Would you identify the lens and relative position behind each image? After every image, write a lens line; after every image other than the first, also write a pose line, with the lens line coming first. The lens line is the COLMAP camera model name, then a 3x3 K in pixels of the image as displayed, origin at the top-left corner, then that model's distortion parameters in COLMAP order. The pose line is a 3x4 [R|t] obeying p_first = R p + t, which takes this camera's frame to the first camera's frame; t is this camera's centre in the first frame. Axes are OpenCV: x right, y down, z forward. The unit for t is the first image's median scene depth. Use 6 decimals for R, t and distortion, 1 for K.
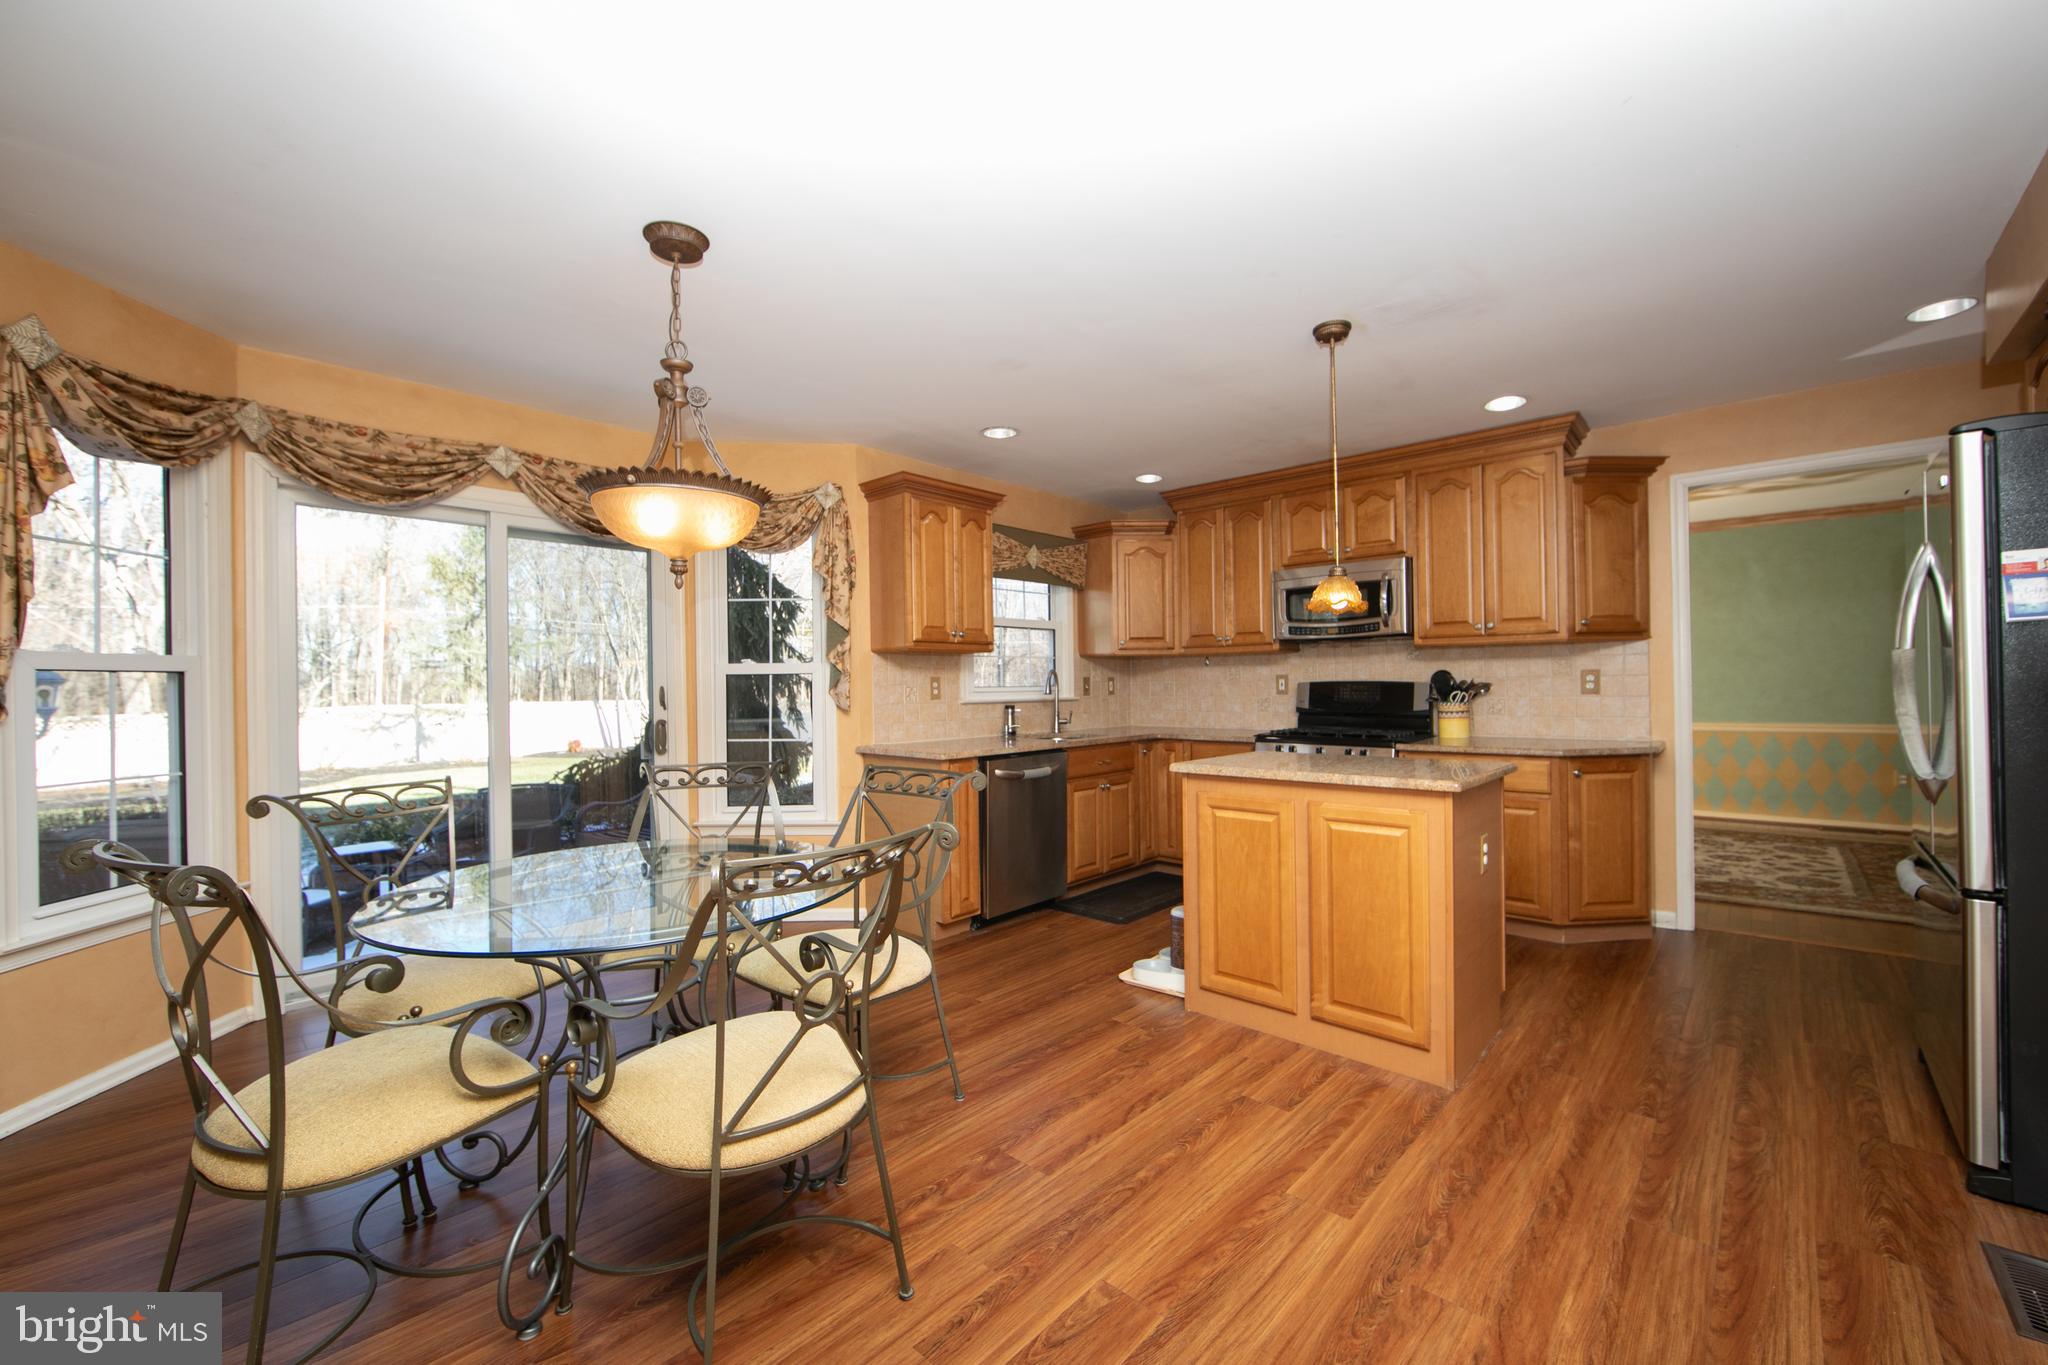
lens RADIAL K [[811.5, 0, 1036.7], [0, 811.5, 682.7], [0, 0, 1]] dist [-0.003696, 0.000317]
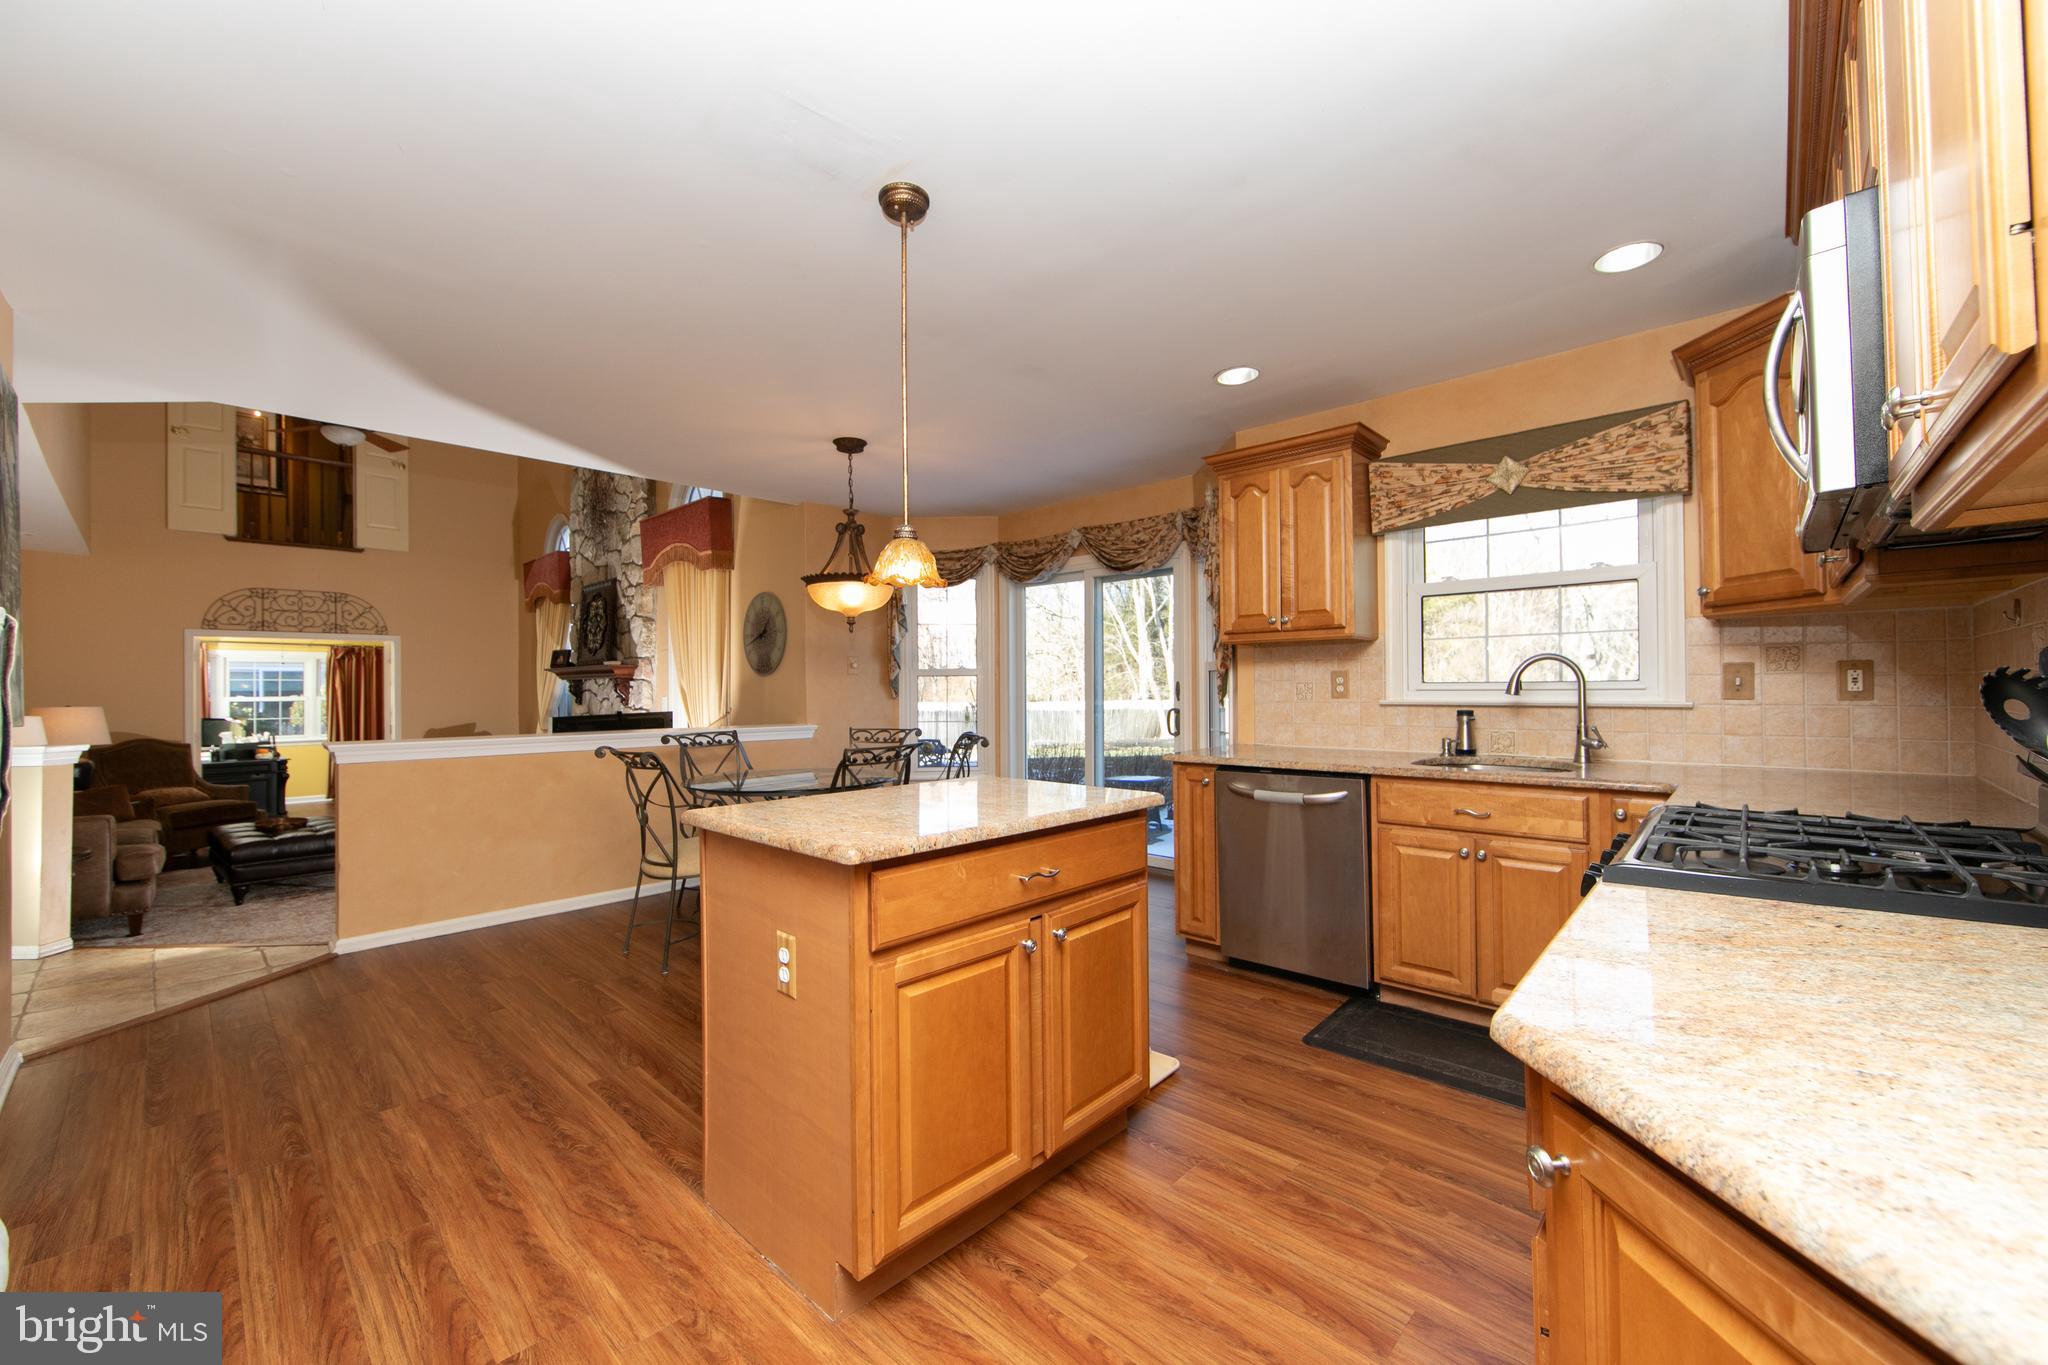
lens RADIAL K [[811.5, 0, 1037.1], [0, 811.5, 683.9], [0, 0, 1]] dist [-0.003696, 0.000317]
pose [[-0.008948, 0.011485, -0.999894, 1.487500], [0.014059, 0.999837, 0.011359, -0.015378], [0.999861, -0.013956, -0.009108, 1.521415]]
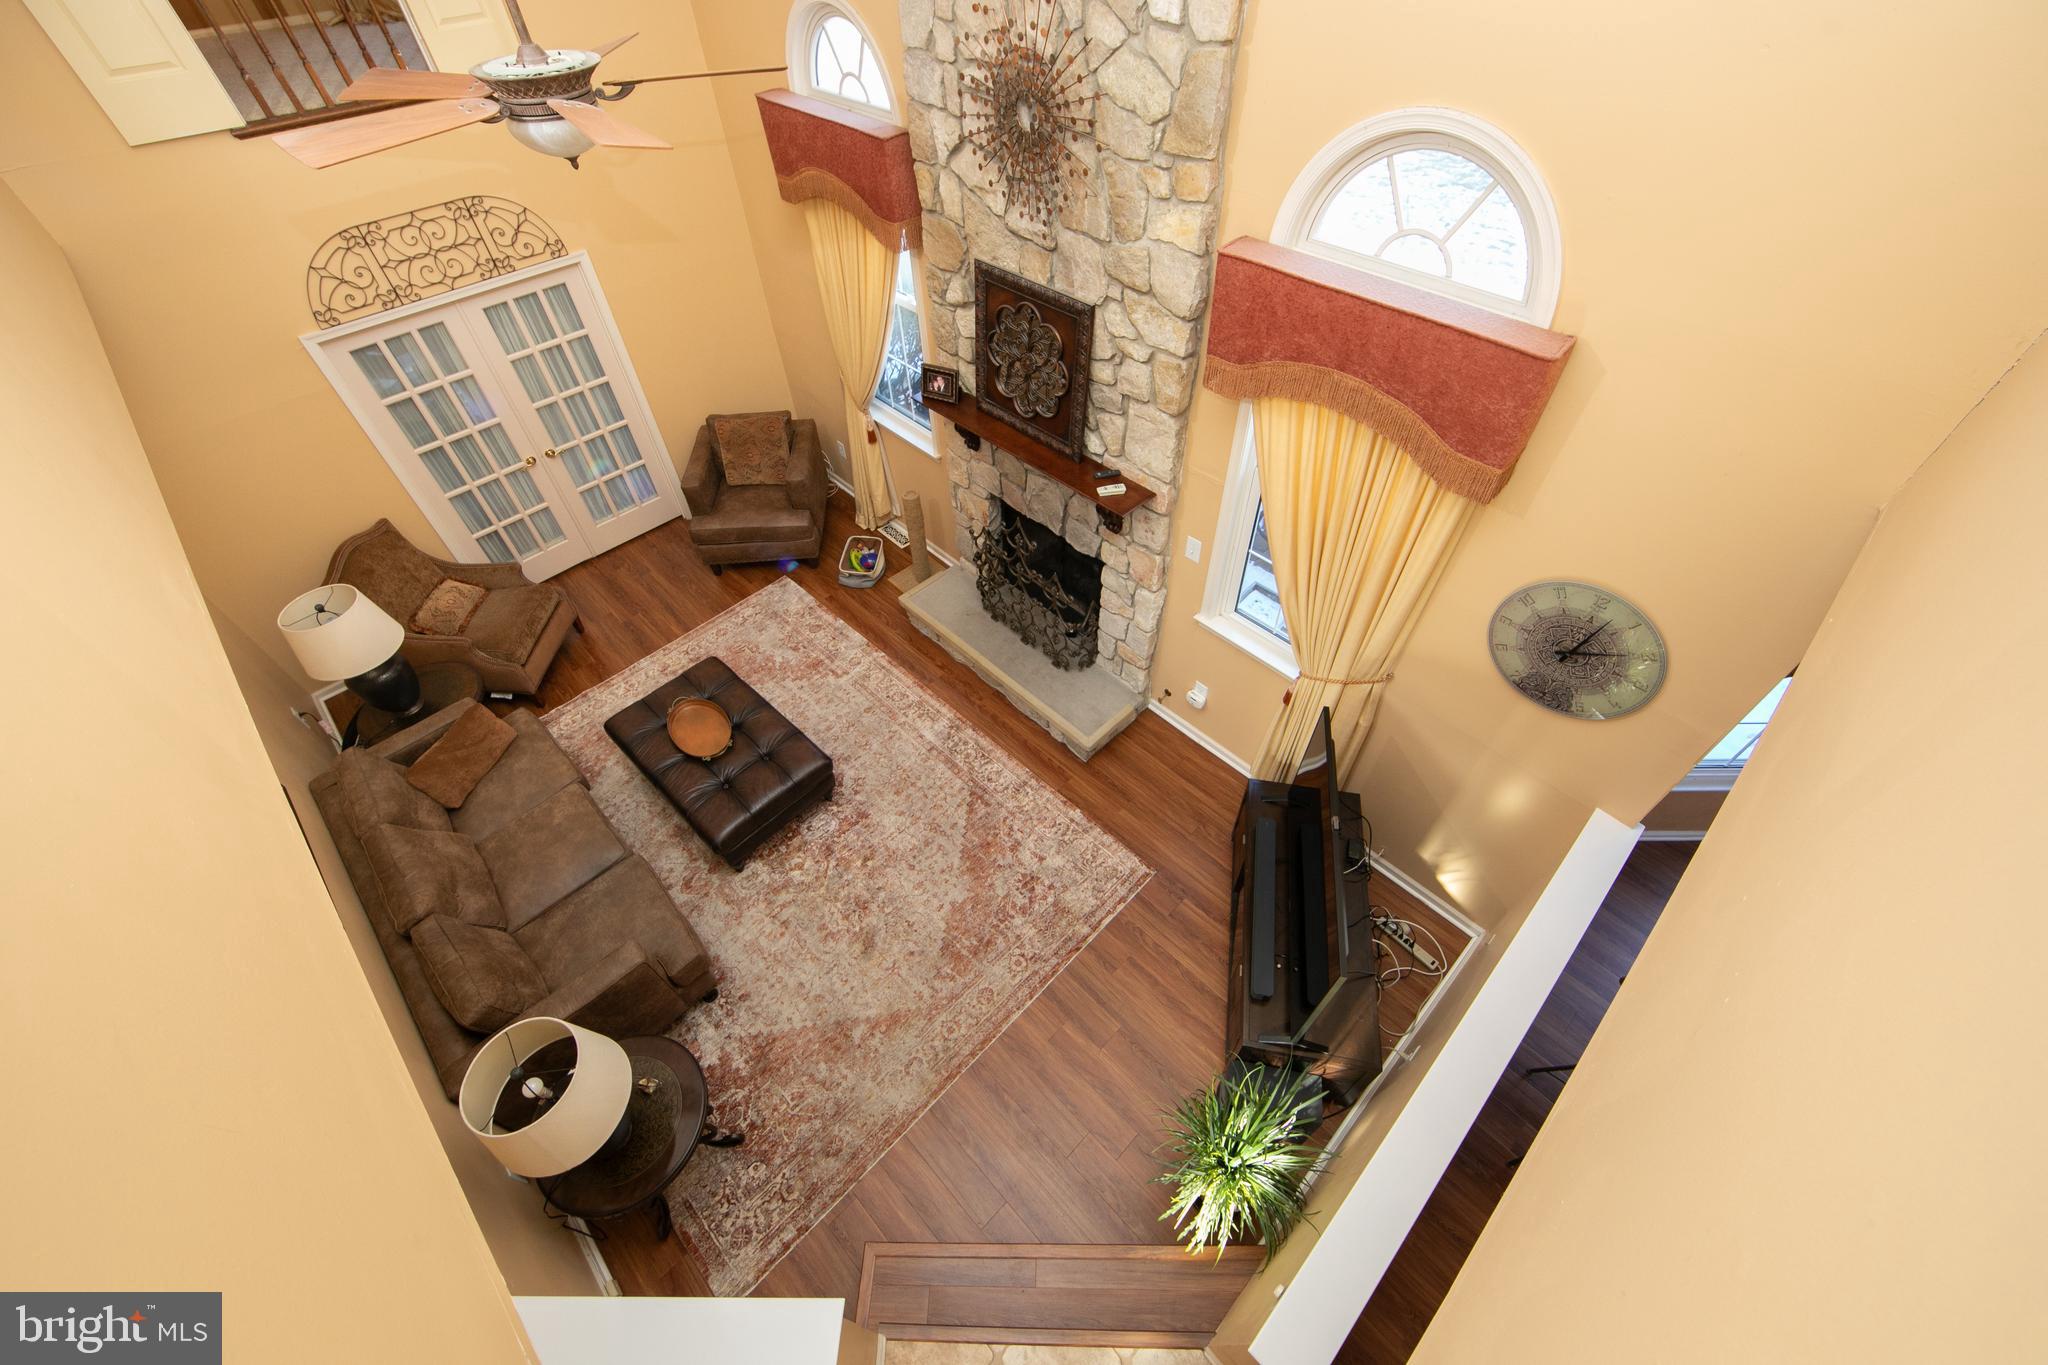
lens RADIAL K [[811.5, 0, 1025.9], [0, 811.5, 684.3], [0, 0, 1]] dist [-0.003696, 0.000317]
pose [[-0.070020, 0.760210, -0.645893, -0.239980], [0.025767, 0.648645, 0.760655, -1.263542], [0.997213, 0.036618, -0.065007, -0.321539]]
